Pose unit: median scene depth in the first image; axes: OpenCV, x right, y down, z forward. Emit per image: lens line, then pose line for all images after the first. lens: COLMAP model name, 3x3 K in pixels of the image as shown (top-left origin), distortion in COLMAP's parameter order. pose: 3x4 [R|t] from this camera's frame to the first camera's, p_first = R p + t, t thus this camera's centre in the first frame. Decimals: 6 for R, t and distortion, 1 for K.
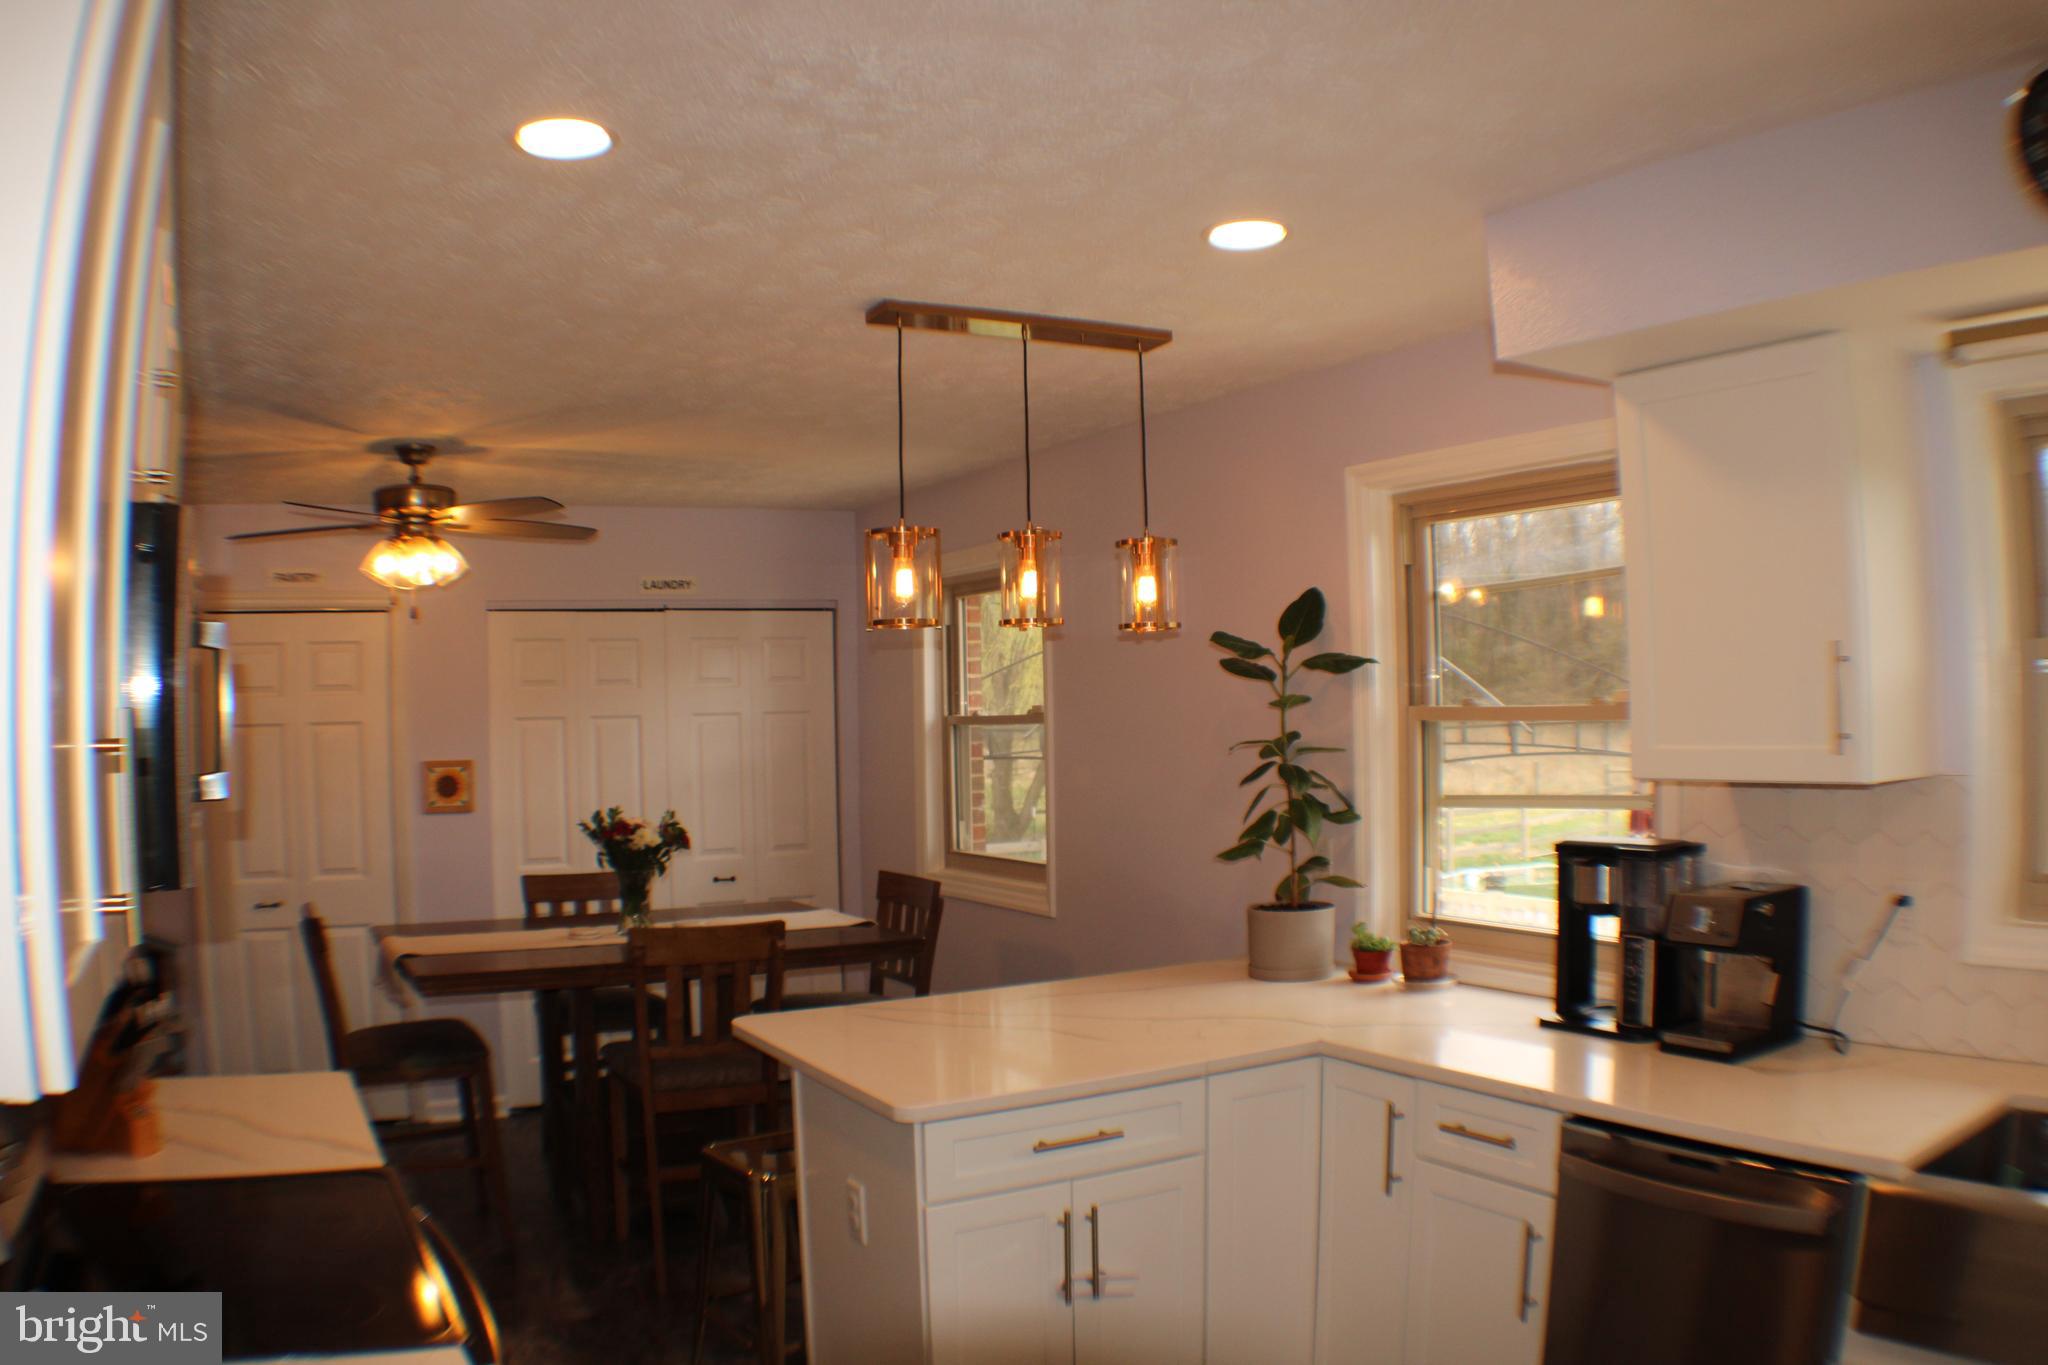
lens RADIAL K [[1583.0, 0, 1023.0], [0, 1583.0, 706.7], [0, 0, 1]] dist [-0.358818, 0.126423]
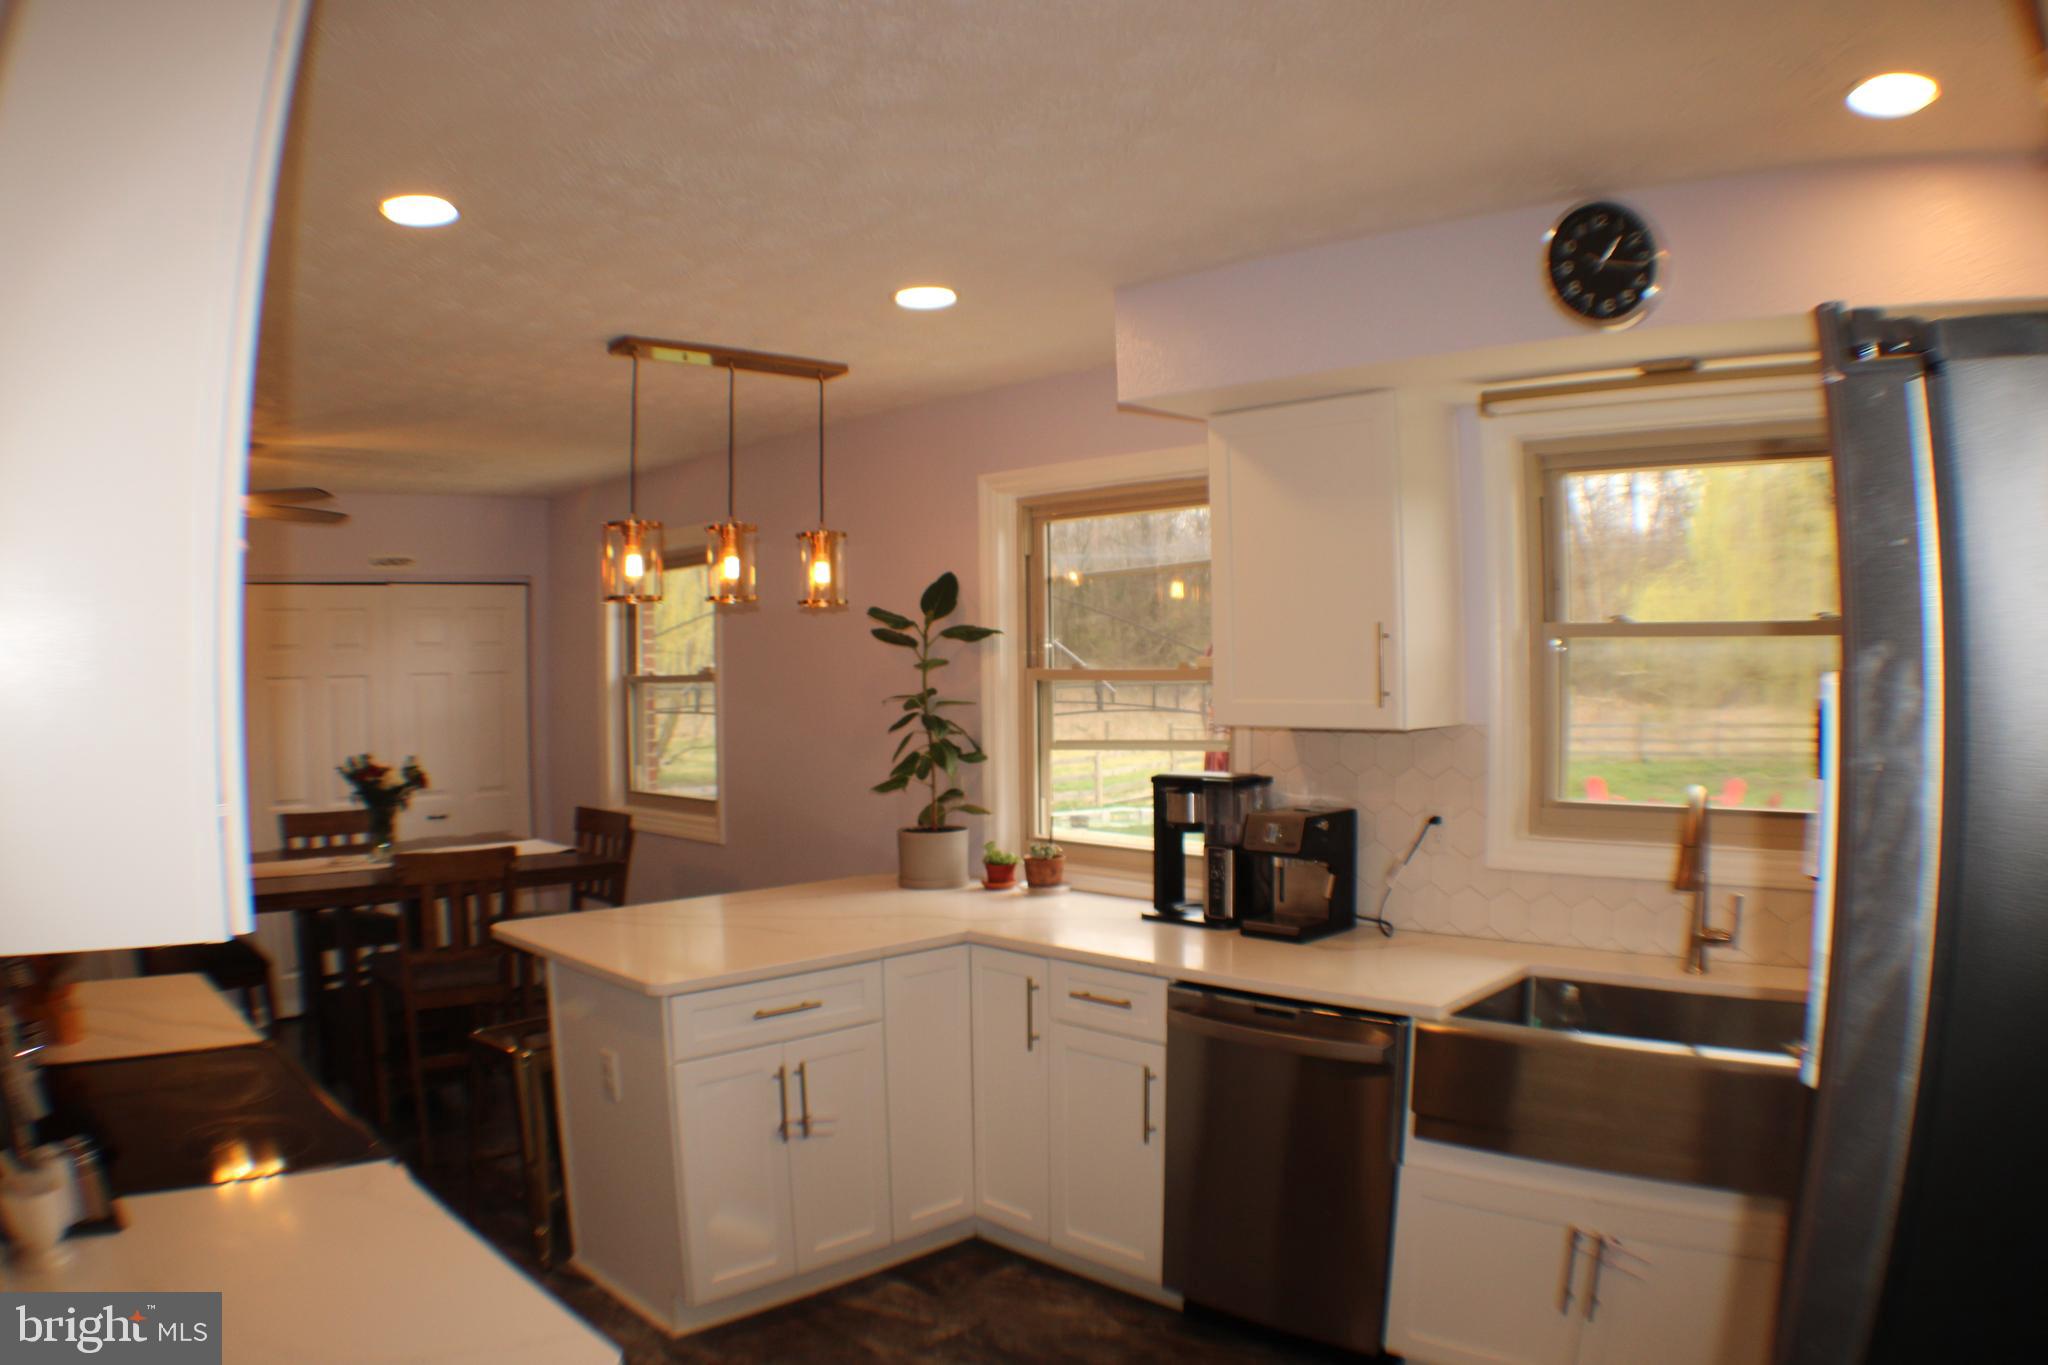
lens RADIAL K [[1422.8, 0, 1018.5], [0, 1422.8, 707.5], [0, 0, 1]] dist [-0.356063, 0.116728]
pose [[0.965063, 0.001059, 0.262017, -0.061927], [-0.007971, 0.999648, 0.025316, 0.002308], [-0.261898, -0.026520, 0.964731, -0.111523]]
